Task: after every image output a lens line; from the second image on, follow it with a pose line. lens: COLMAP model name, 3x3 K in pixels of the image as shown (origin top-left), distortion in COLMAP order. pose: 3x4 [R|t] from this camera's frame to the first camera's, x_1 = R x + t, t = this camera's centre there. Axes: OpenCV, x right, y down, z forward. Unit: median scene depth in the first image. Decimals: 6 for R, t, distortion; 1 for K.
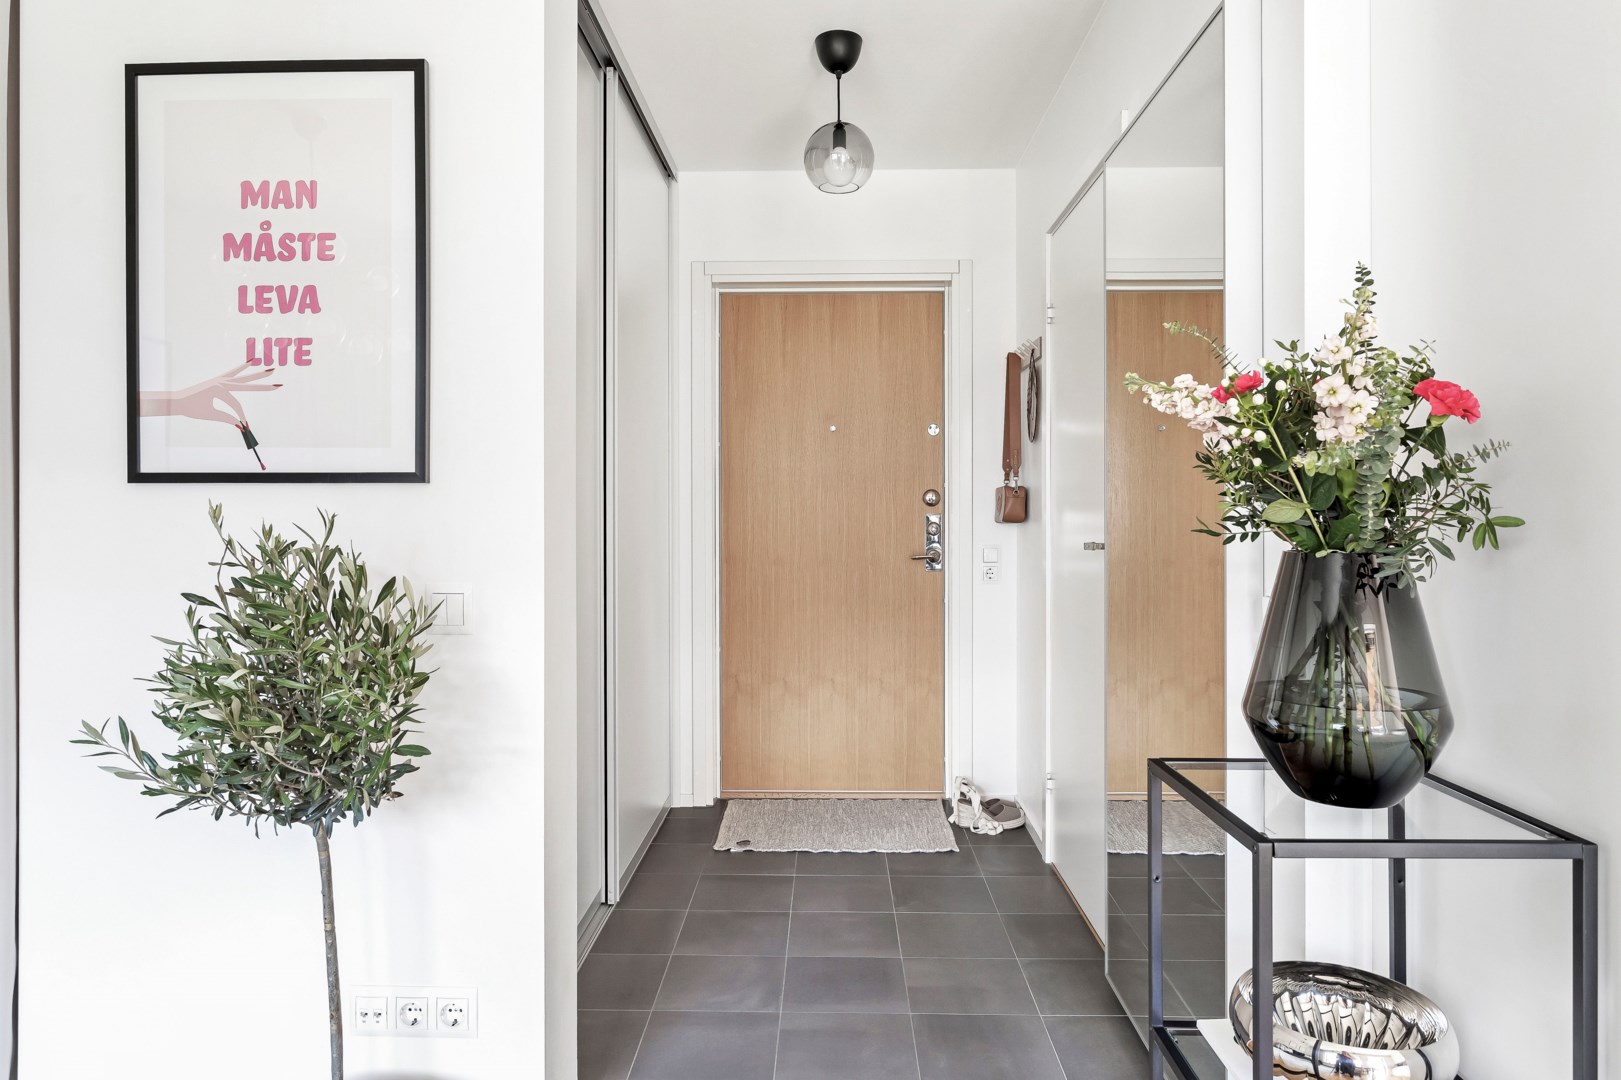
lens RADIAL K [[1028.3, 0, 805.9], [0, 1028.3, 508.8], [0, 0, 1]] dist [-0.003838, 0.000161]
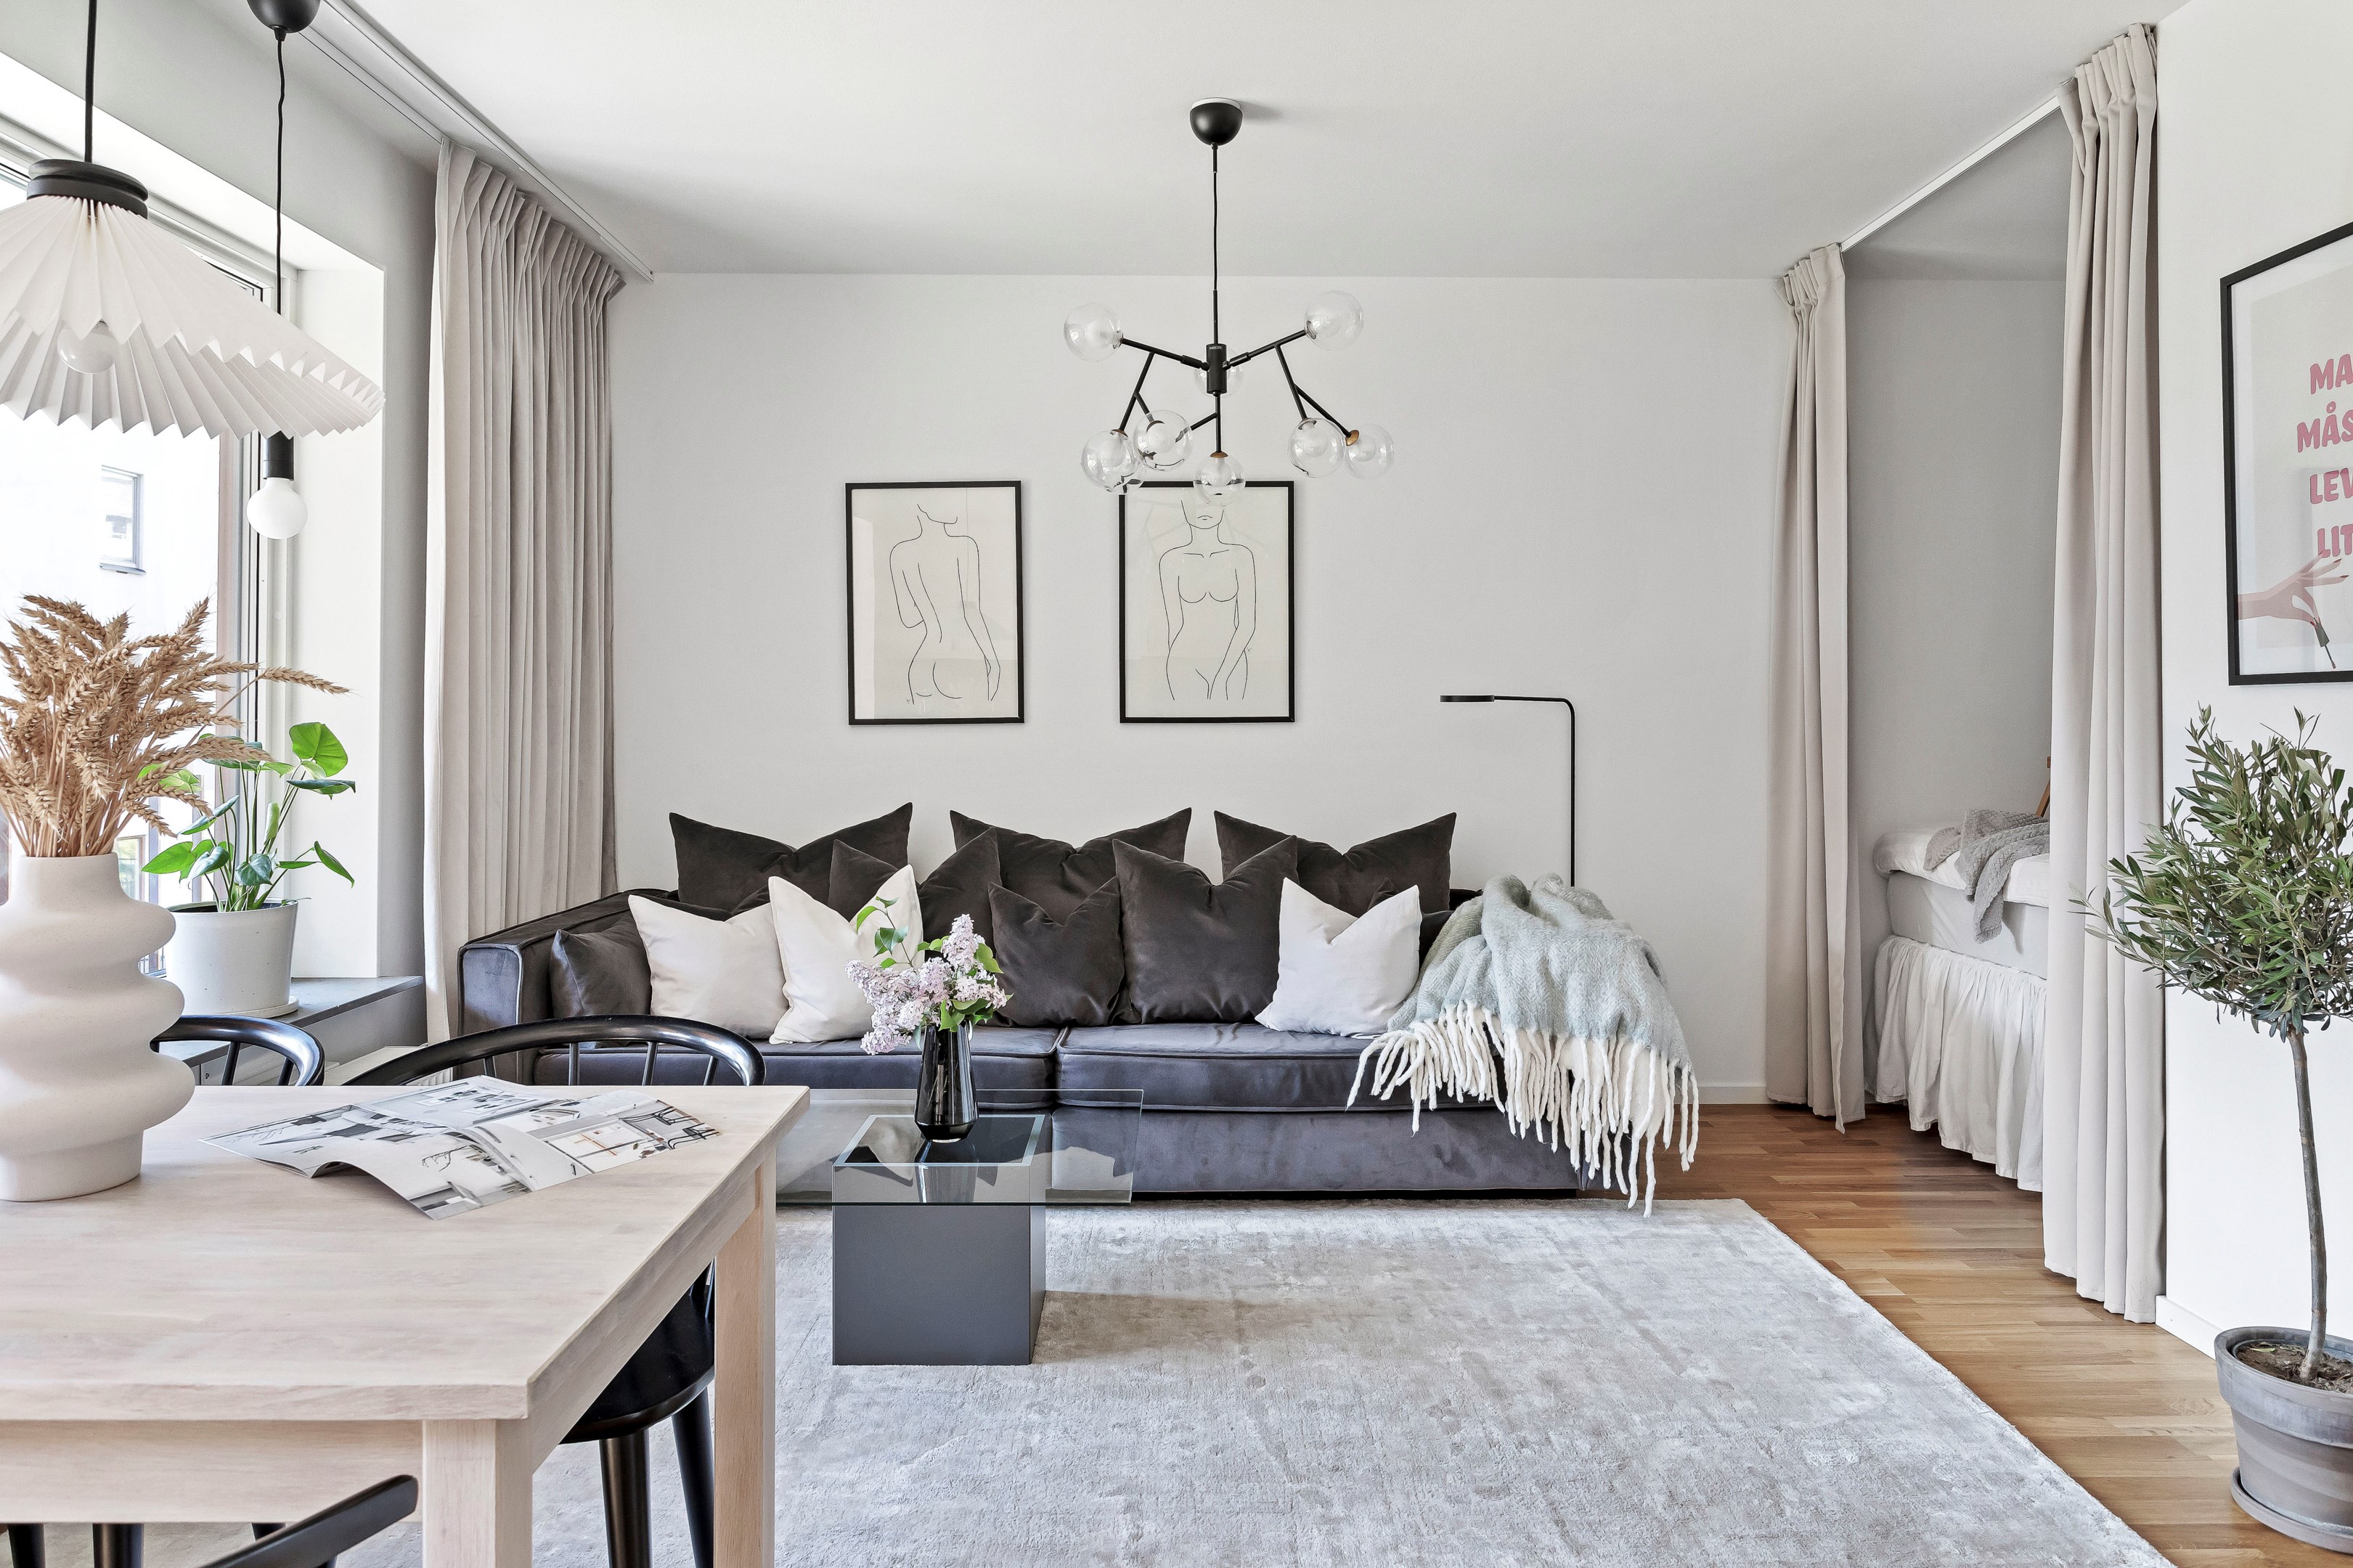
lens RADIAL K [[1527.9, 0, 1177.5], [0, 1527.9, 696.7], [0, 0, 1]] dist [-0.005073, 0.003753]
pose [[0.035593, -0.014387, -0.999263, 0.823194], [0.000837, 0.999896, -0.014366, 0.007149], [0.999366, -0.000325, 0.035602, -0.100243]]
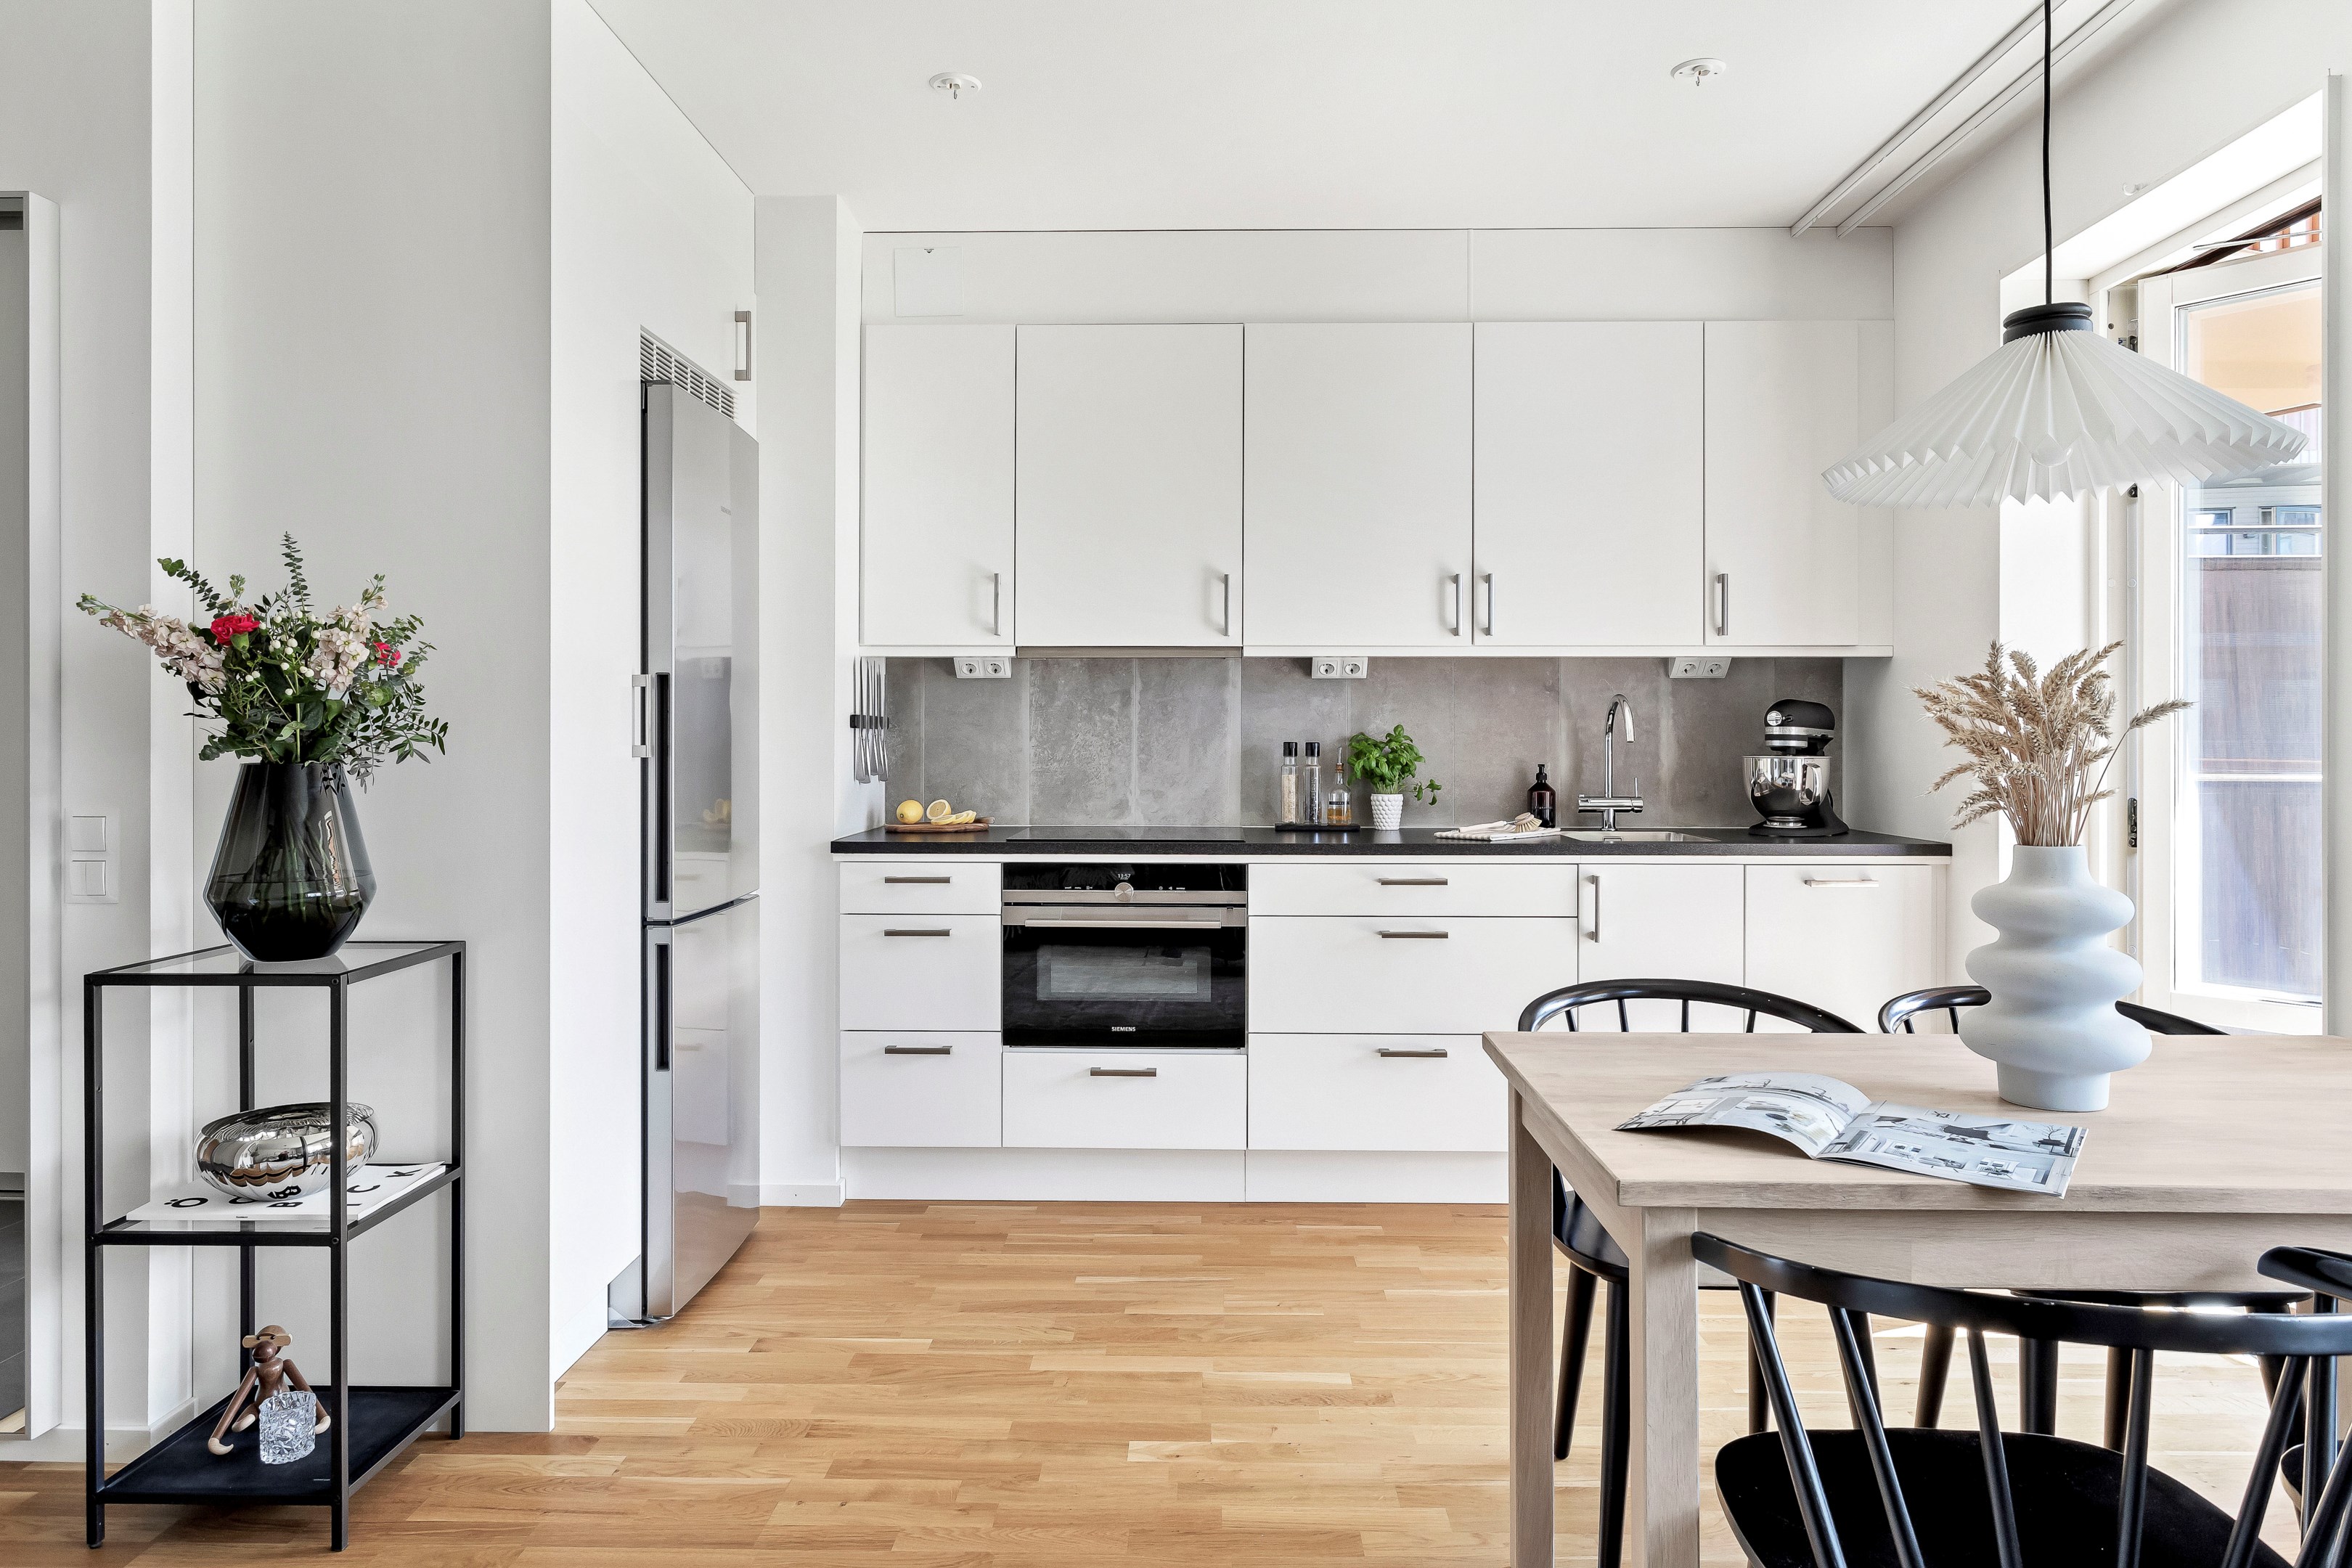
lens RADIAL K [[1489.4, 0, 1170.4], [0, 1489.4, 747.9], [0, 0, 1]] dist [-0.001654, 0.001567]
pose [[-0.005478, -0.009357, 0.999941, -0.941215], [-0.001567, 0.999955, 0.009349, 0.003017], [-0.999984, -0.001516, -0.005492, -0.040015]]
